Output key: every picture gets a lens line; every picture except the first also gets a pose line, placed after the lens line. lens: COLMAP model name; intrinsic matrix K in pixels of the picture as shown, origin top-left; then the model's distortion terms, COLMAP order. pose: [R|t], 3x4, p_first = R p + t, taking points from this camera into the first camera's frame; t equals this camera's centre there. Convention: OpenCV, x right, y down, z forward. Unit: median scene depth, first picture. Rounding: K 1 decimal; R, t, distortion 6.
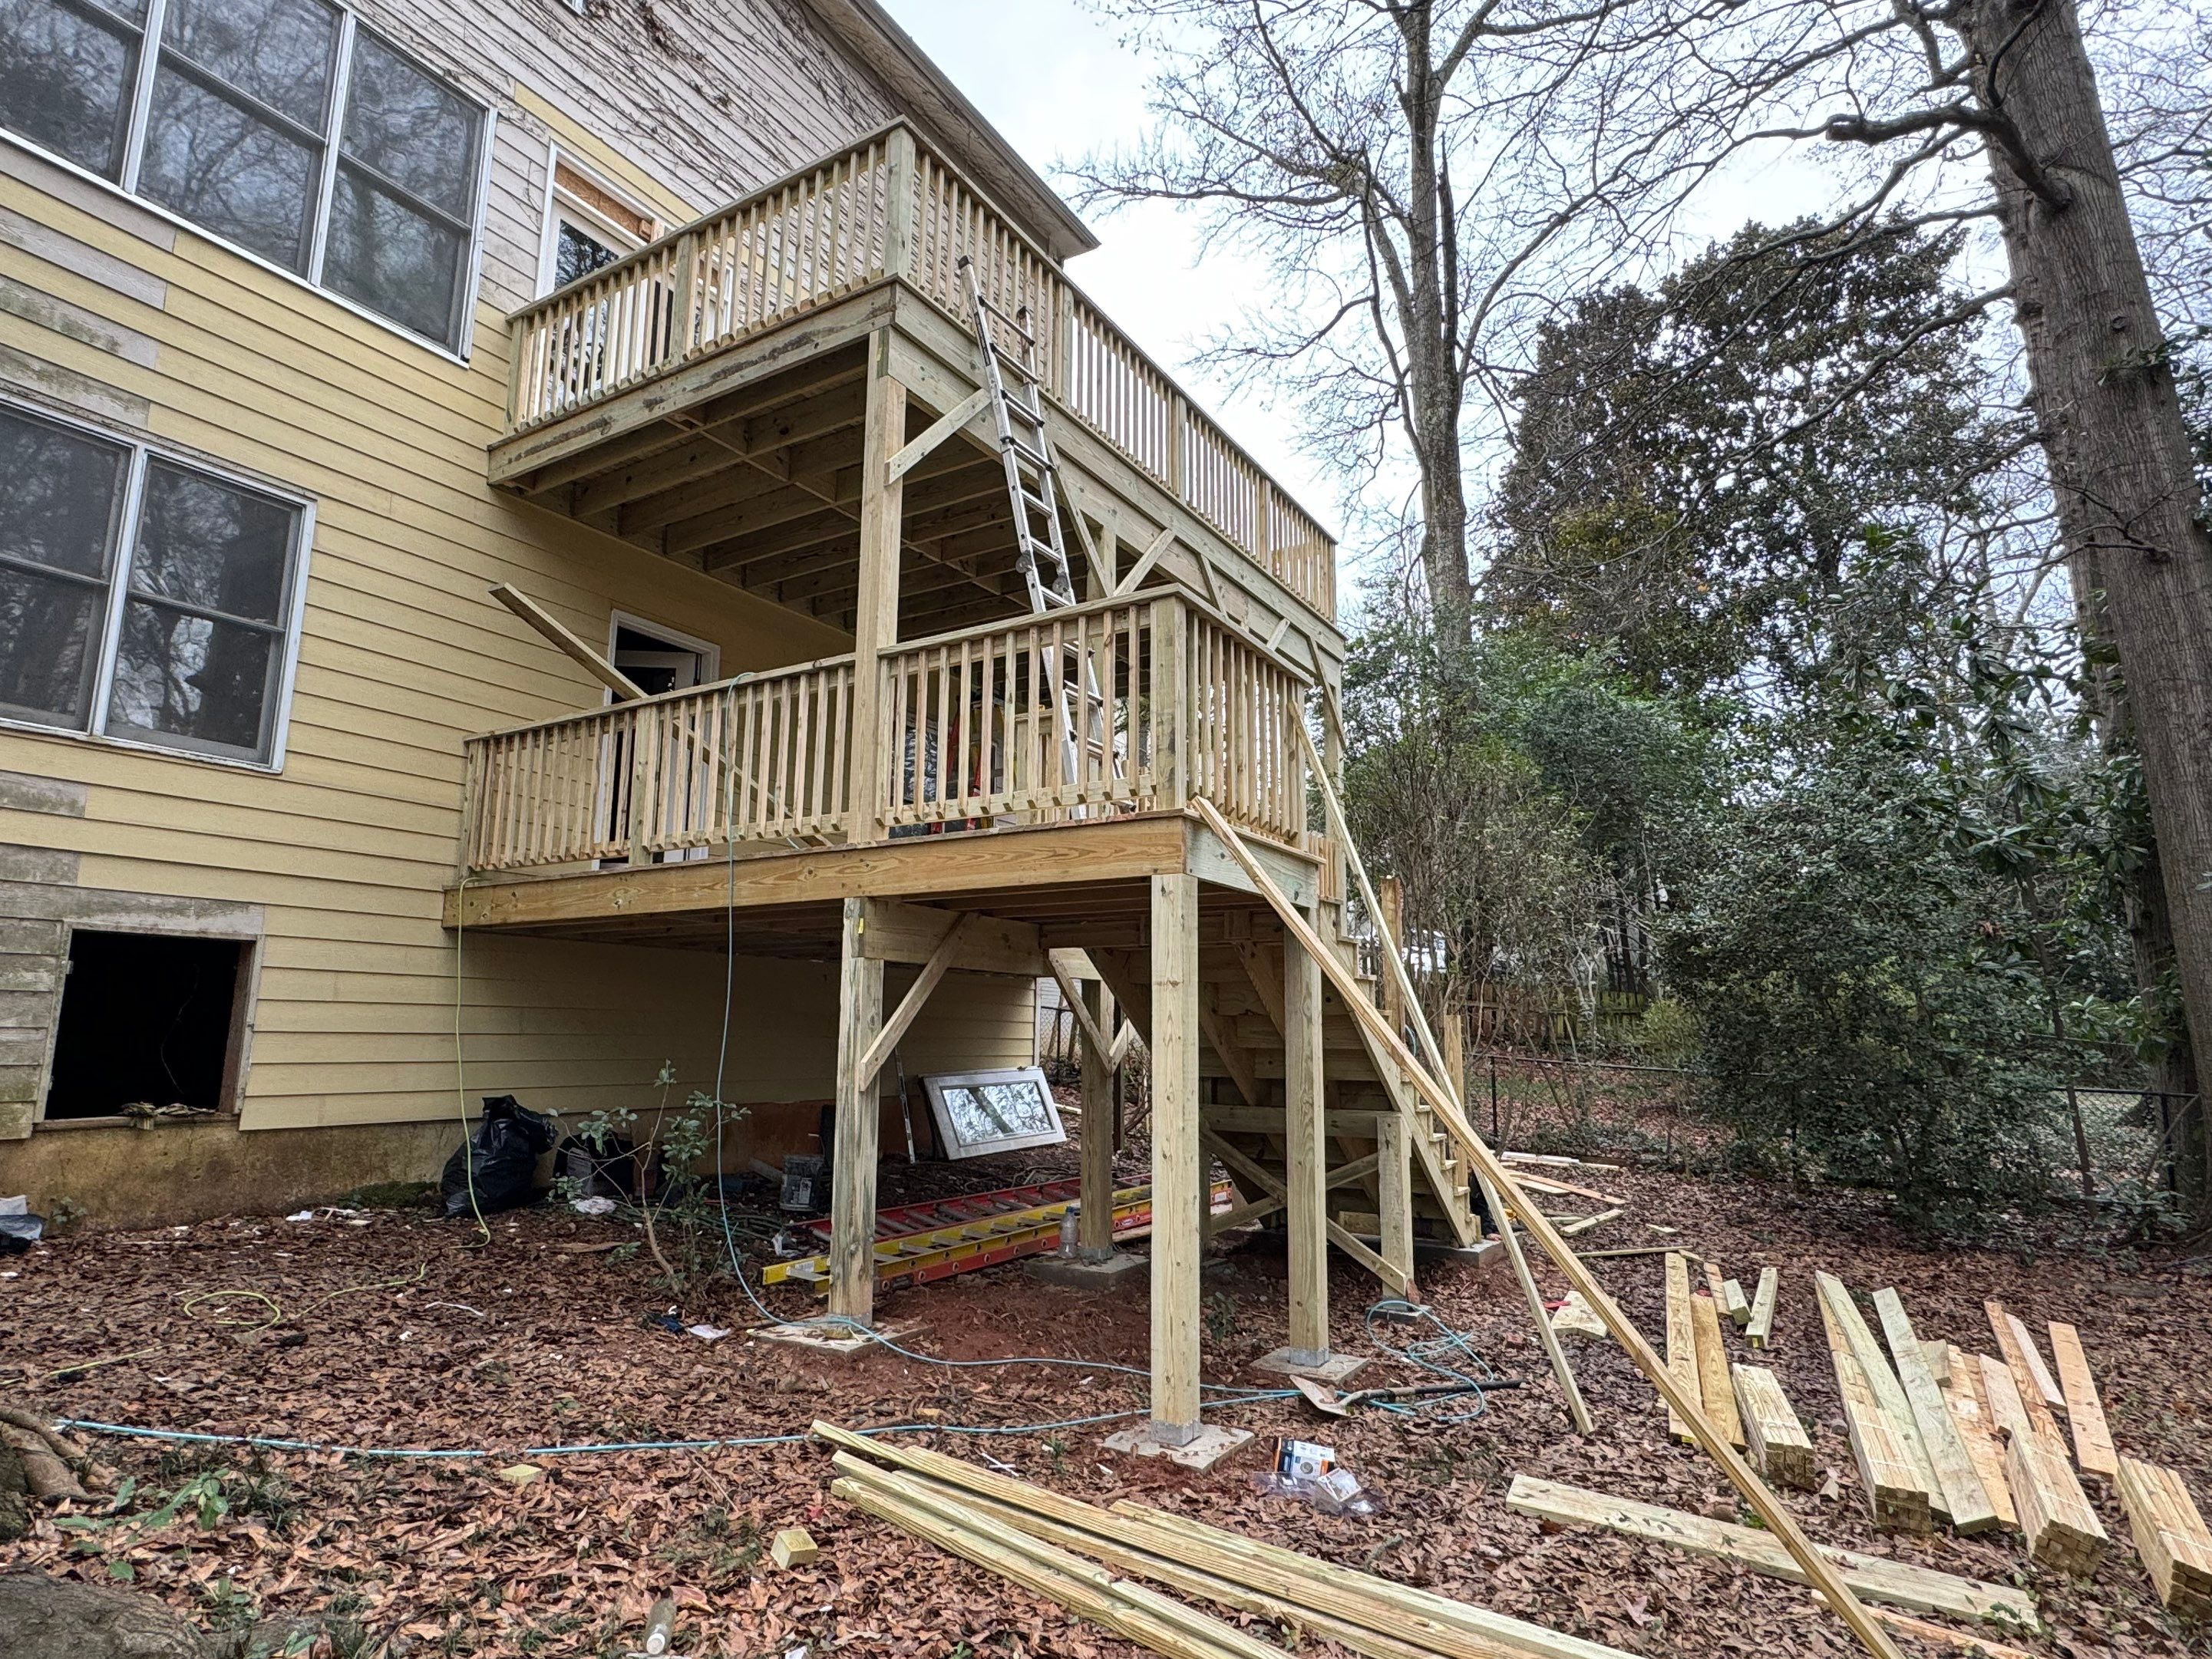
lens RADIAL K [[1219.2, 0, 1103.9], [0, 1219.2, 837.1], [0, 0, 1]] dist [0.000949, -0.000035]
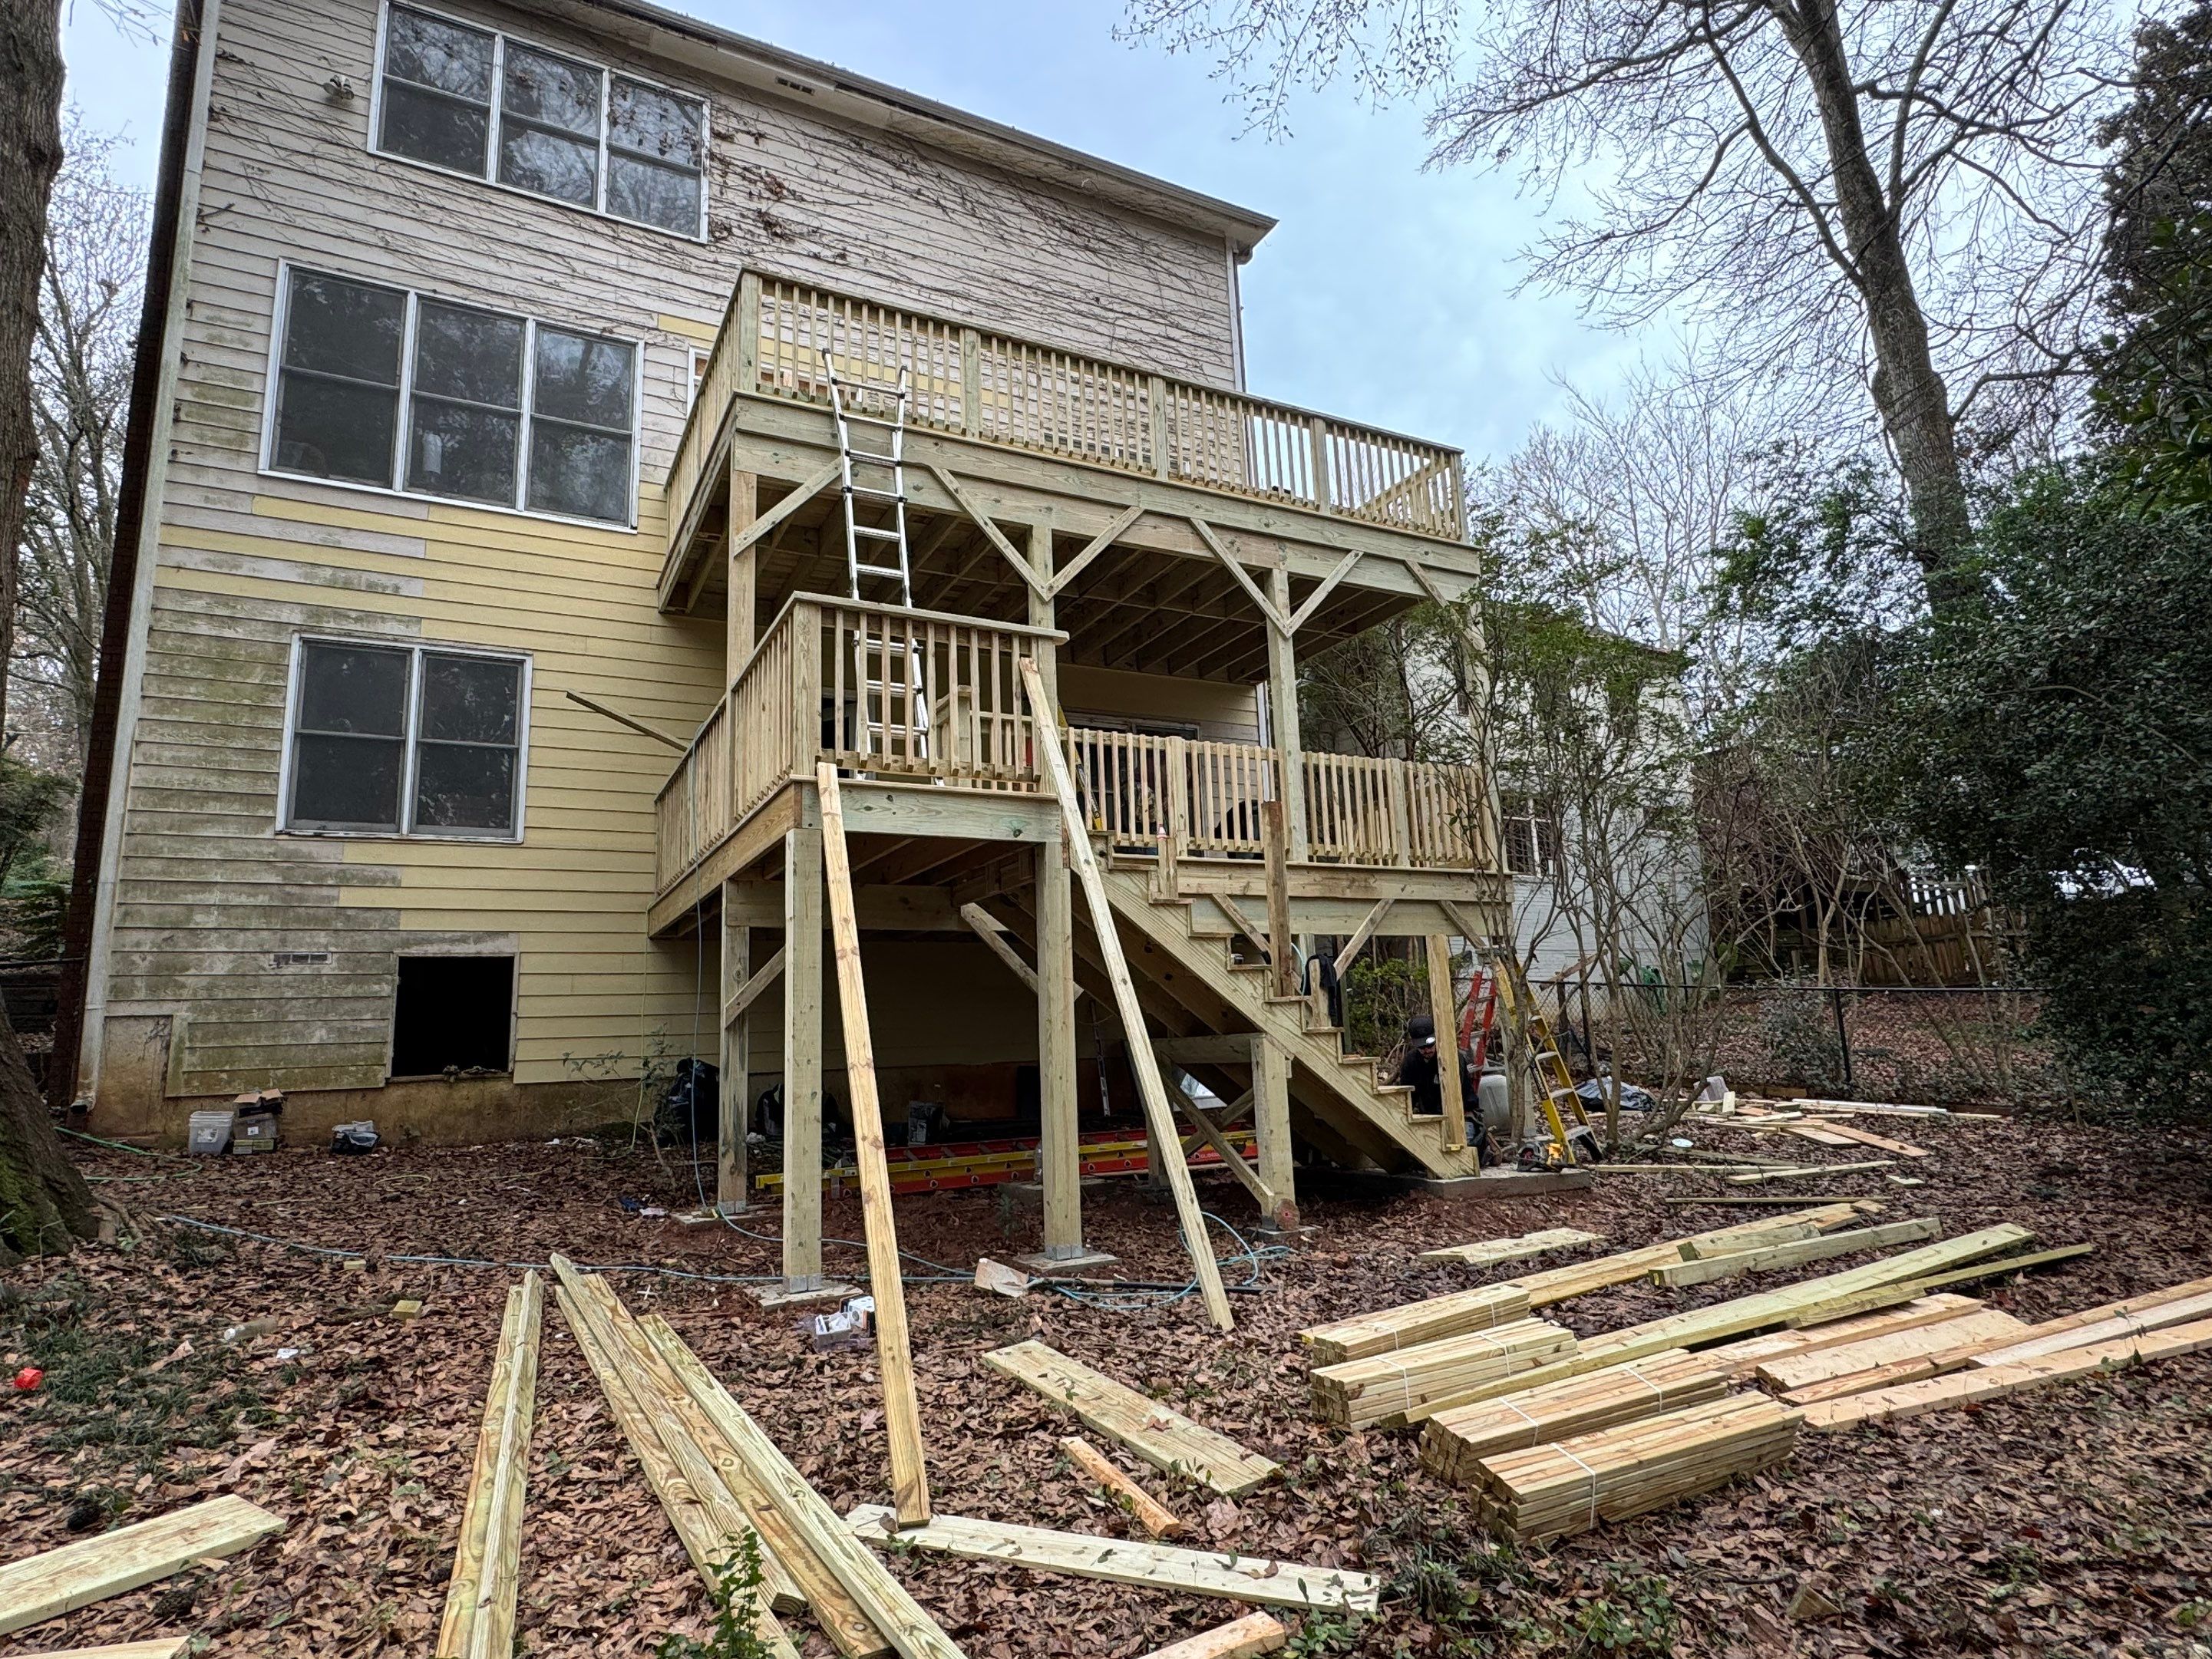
lens RADIAL K [[1217.9, 0, 1102.5], [0, 1217.9, 824.4], [0, 0, 1]] dist [0.000111, -0.001079]
pose [[0.855246, -0.138107, -0.499480, 0.676521], [0.131986, 0.990100, -0.047768, 0.090257], [0.501133, -0.025071, 0.865007, 0.077750]]
